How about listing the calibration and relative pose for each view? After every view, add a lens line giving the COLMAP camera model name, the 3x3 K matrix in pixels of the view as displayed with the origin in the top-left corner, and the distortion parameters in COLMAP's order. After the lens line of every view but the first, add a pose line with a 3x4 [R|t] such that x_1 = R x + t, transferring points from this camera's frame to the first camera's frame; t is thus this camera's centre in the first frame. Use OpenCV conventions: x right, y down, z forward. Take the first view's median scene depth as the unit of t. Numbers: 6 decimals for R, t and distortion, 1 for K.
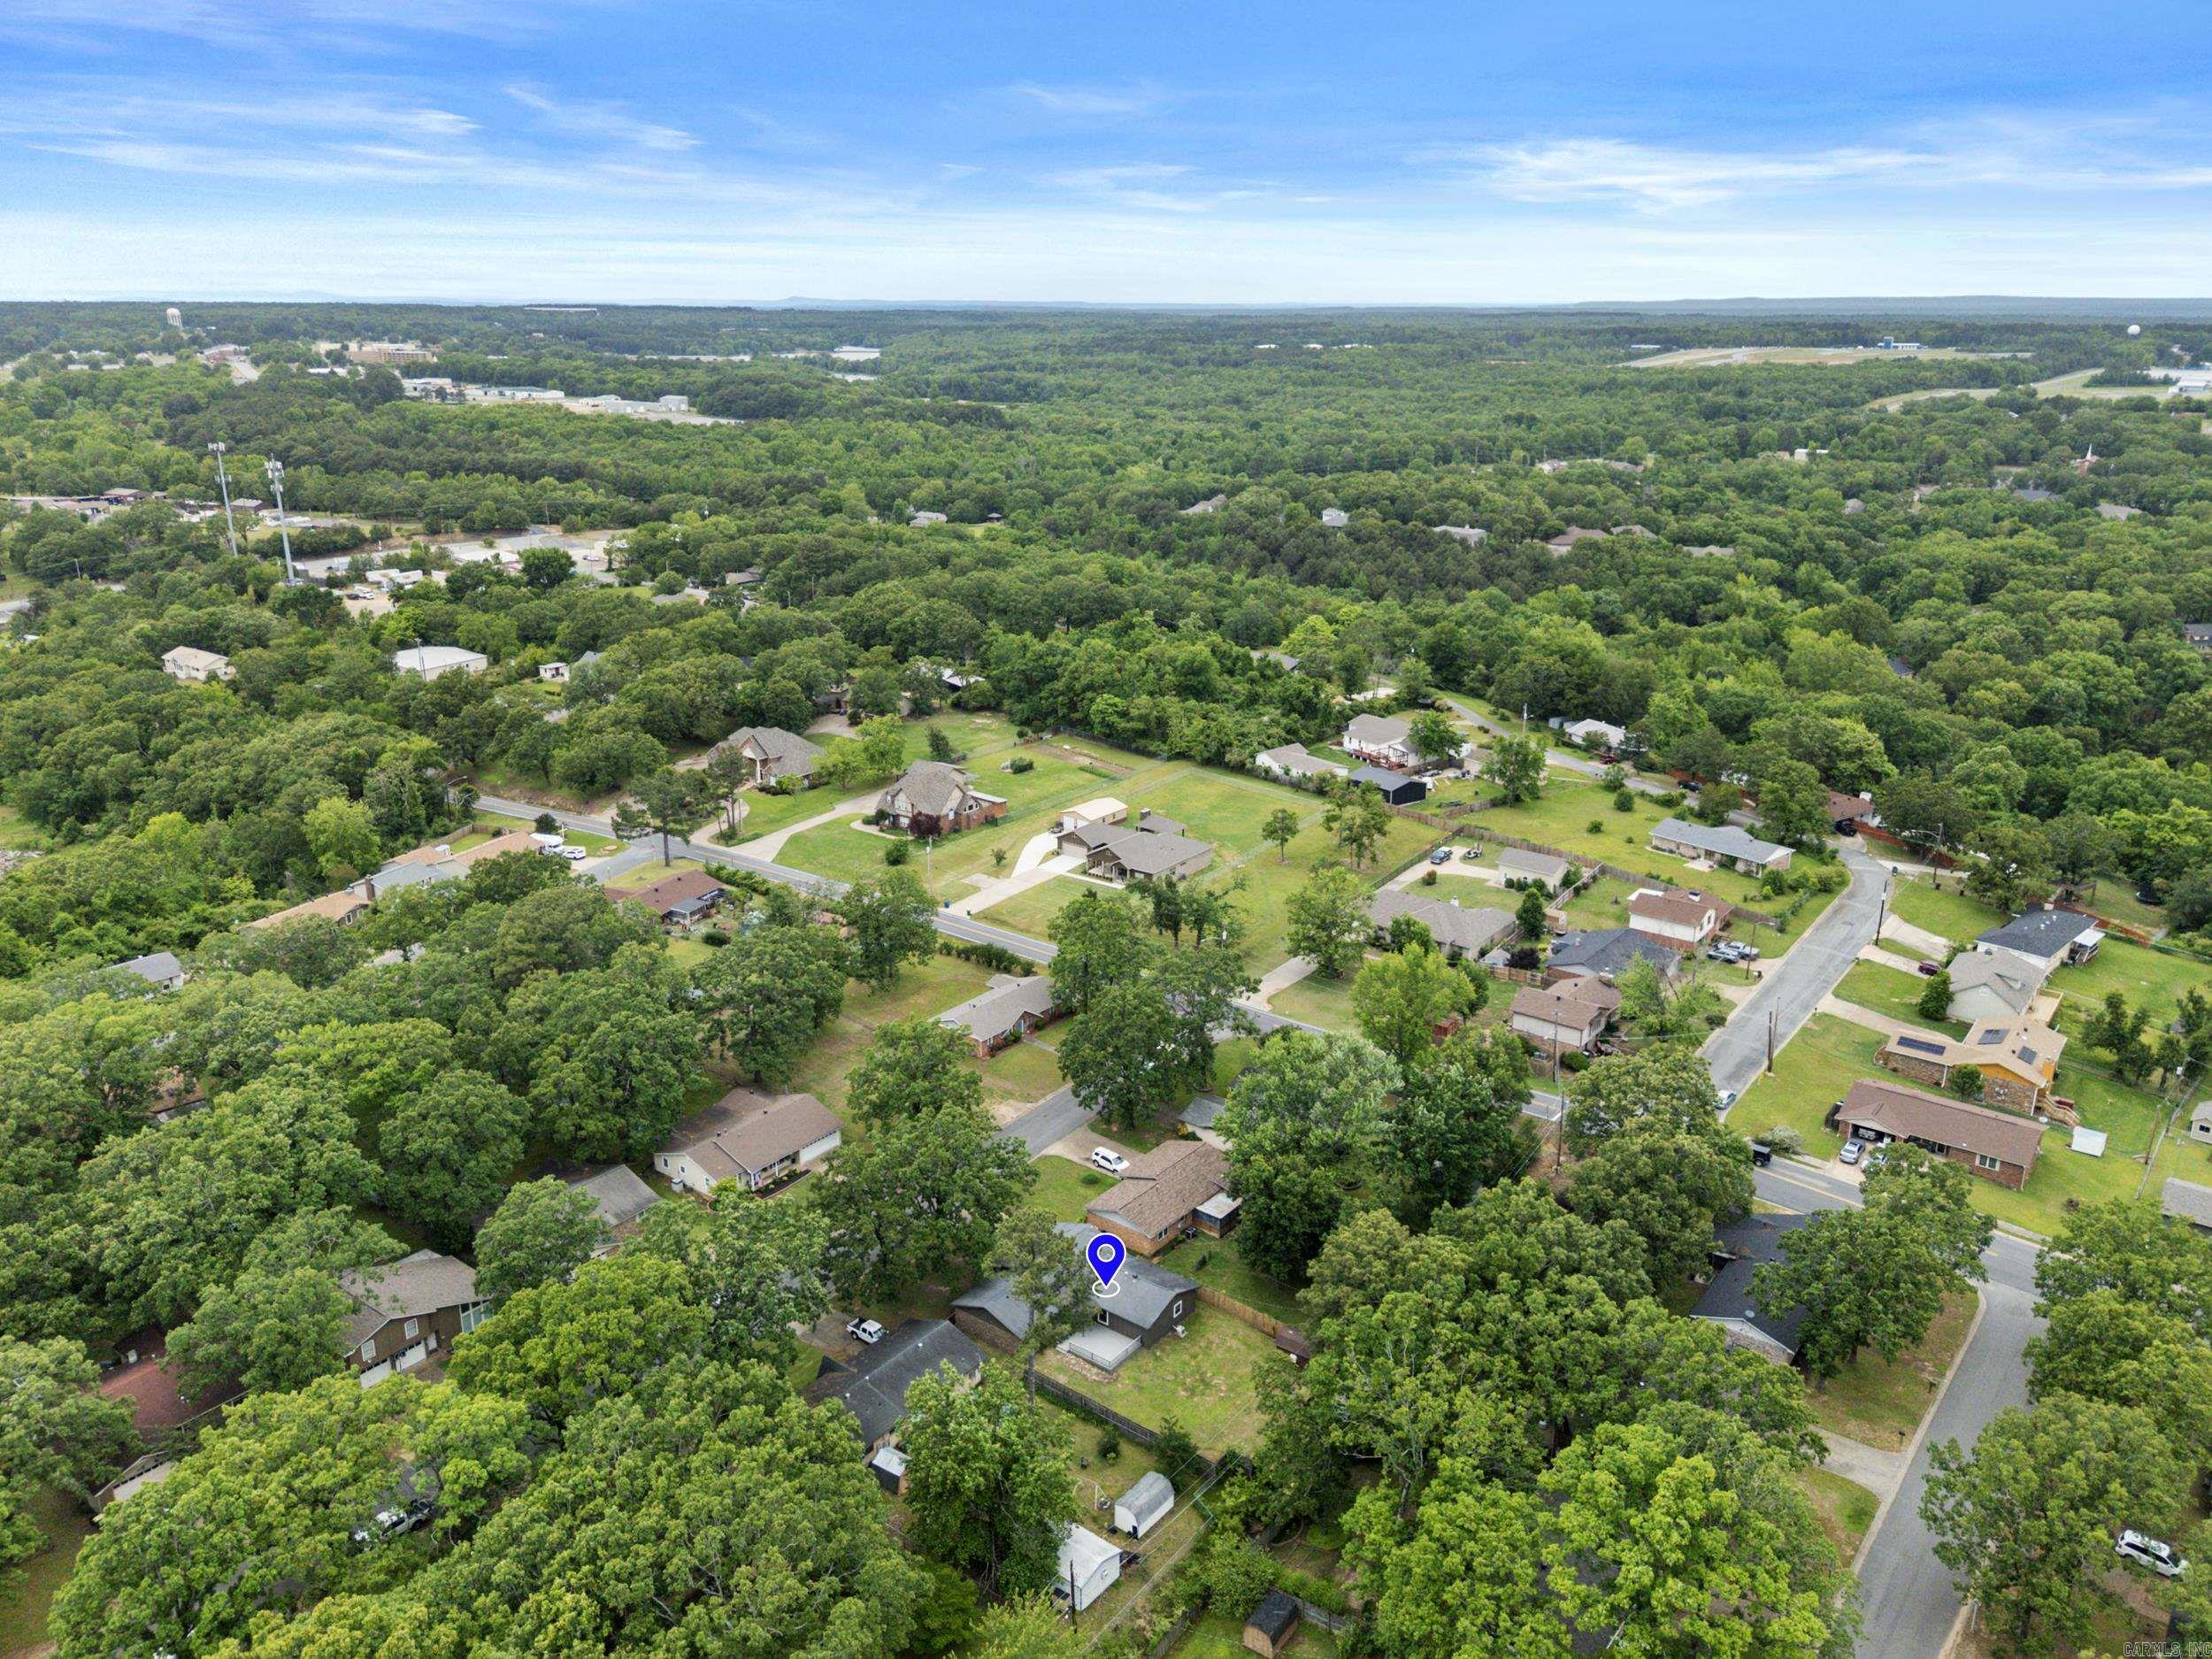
lens RADIAL K [[1566.4, 0, 1106.0], [0, 1566.4, 829.5], [0, 0, 1]] dist [-0.000267, -0.000917]
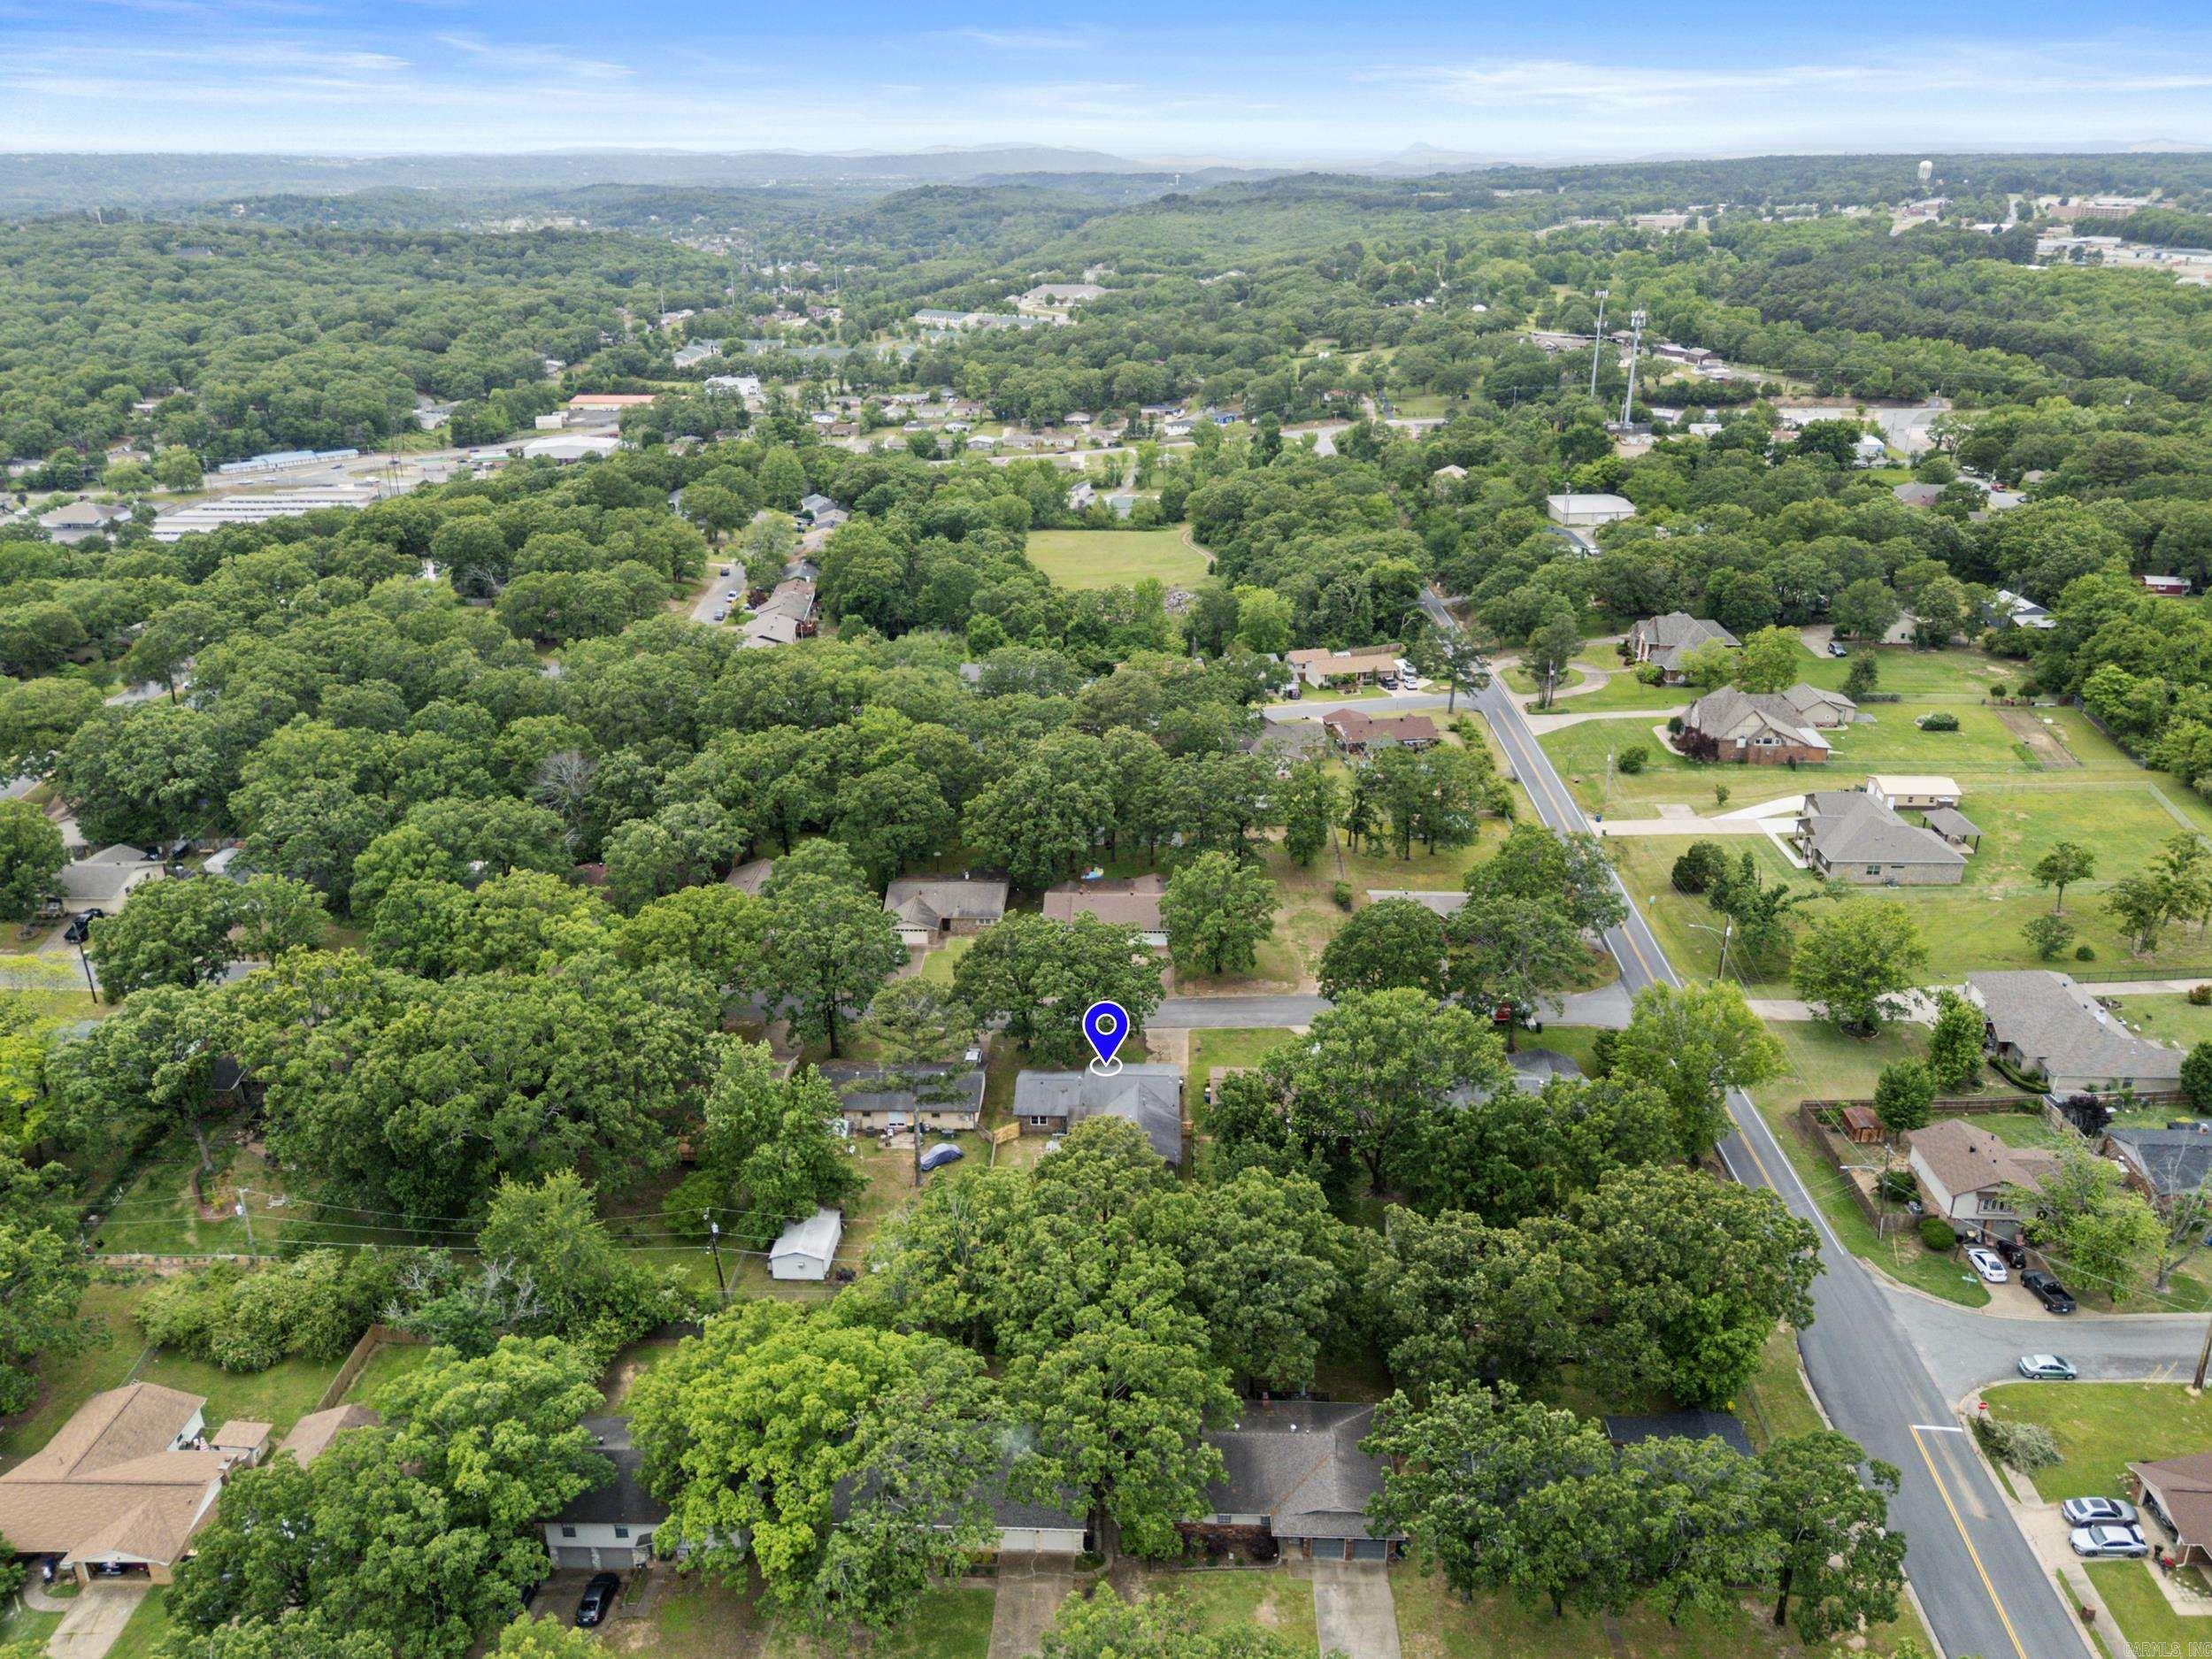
lens RADIAL K [[1549.2, 0, 1106.0], [0, 1549.2, 829.5], [0, 0, 1]] dist [-0.003062, -0.004735]
pose [[0.576165, 0.307057, -0.757463, 0.334791], [-0.239718, 0.949477, 0.202553, -0.048301], [0.781389, 0.064874, 0.620663, 0.156192]]
